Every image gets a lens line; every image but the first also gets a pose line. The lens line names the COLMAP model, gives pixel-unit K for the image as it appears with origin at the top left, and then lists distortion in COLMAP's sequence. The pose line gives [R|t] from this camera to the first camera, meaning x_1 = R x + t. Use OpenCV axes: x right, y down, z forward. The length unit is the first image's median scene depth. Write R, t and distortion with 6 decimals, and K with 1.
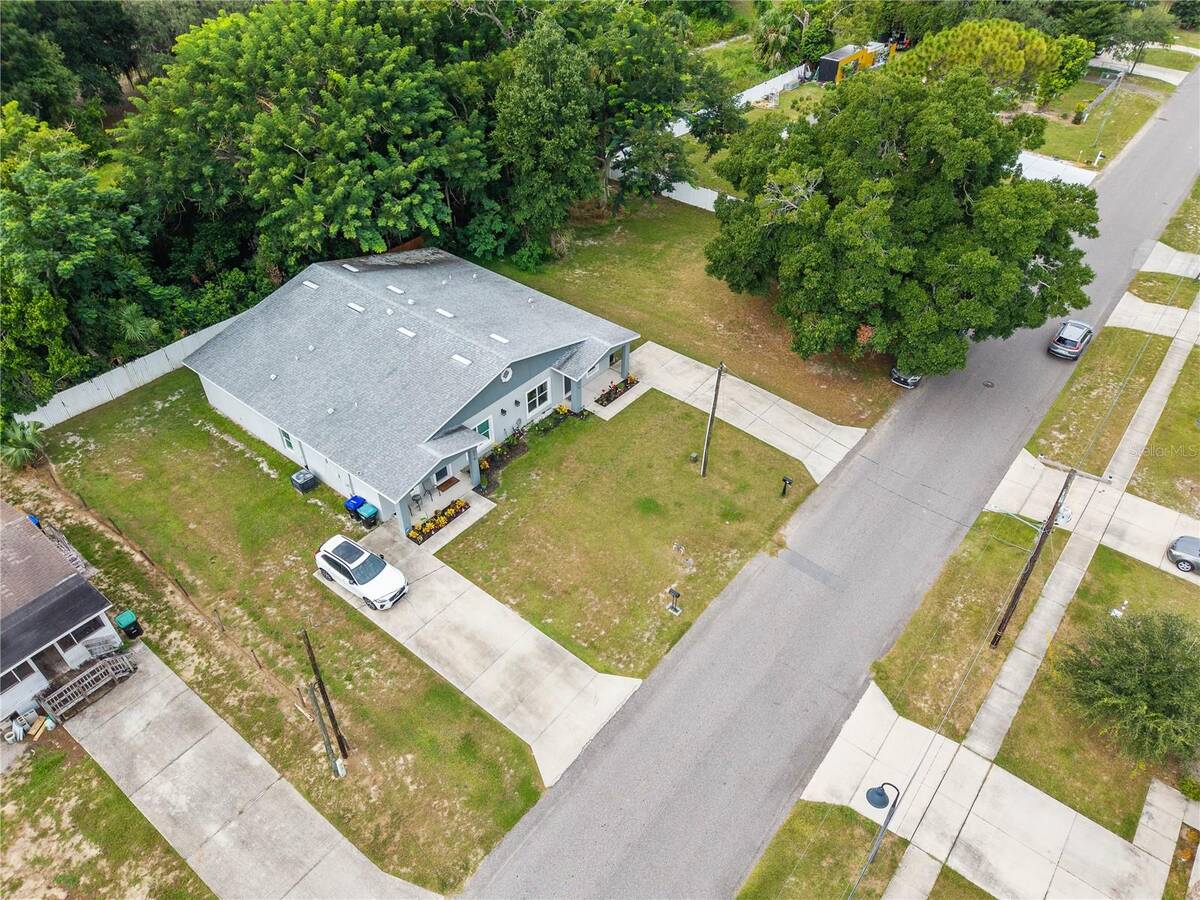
lens RADIAL K [[799.6, 0, 602.9], [0, 799.6, 452.5], [0, 0, 1]] dist [0.076145, -0.097354]
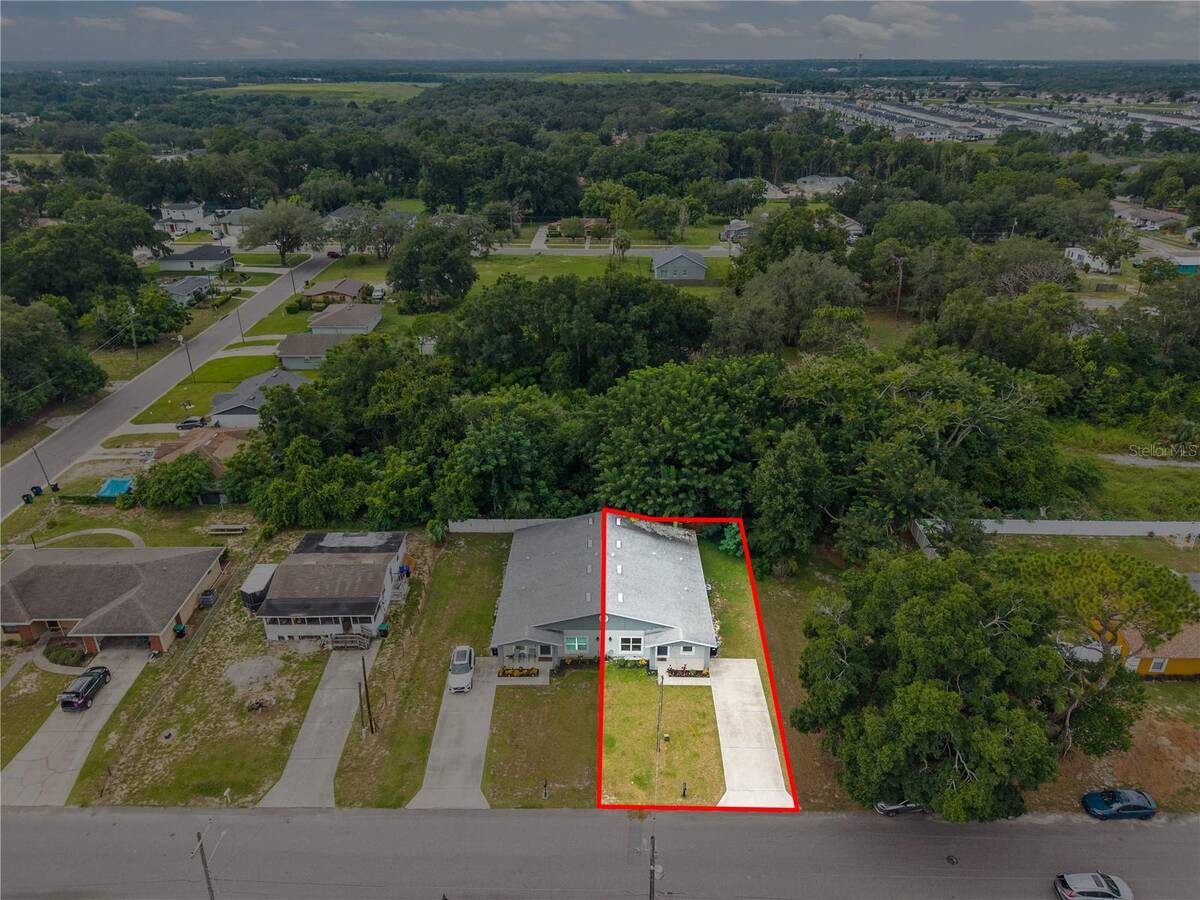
lens RADIAL K [[799.6, 0, 602.9], [0, 799.6, 452.5], [0, 0, 1]] dist [0.076145, -0.097354]
pose [[0.626750, 0.340793, -0.700745, 1.057929], [-0.499772, 0.865768, -0.025950, -0.407984], [0.597839, 0.366477, 0.712939, -0.319255]]
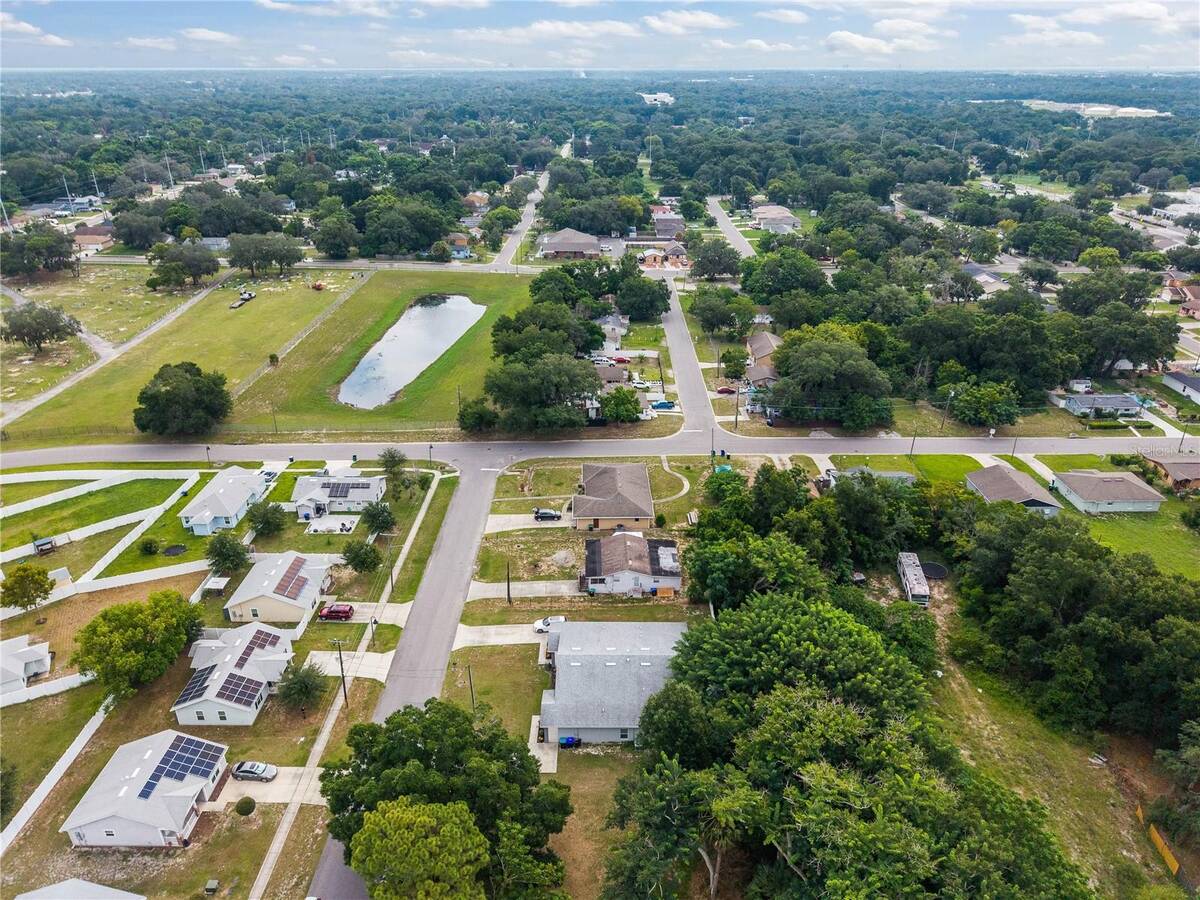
lens RADIAL K [[799.6, 0, 602.9], [0, 799.6, 452.5], [0, 0, 1]] dist [0.076145, -0.097354]
pose [[-0.779535, 0.265698, -0.567212, 1.103420], [-0.403924, 0.478870, 0.779441, -2.631496], [0.478717, 0.836713, -0.265975, 1.376671]]
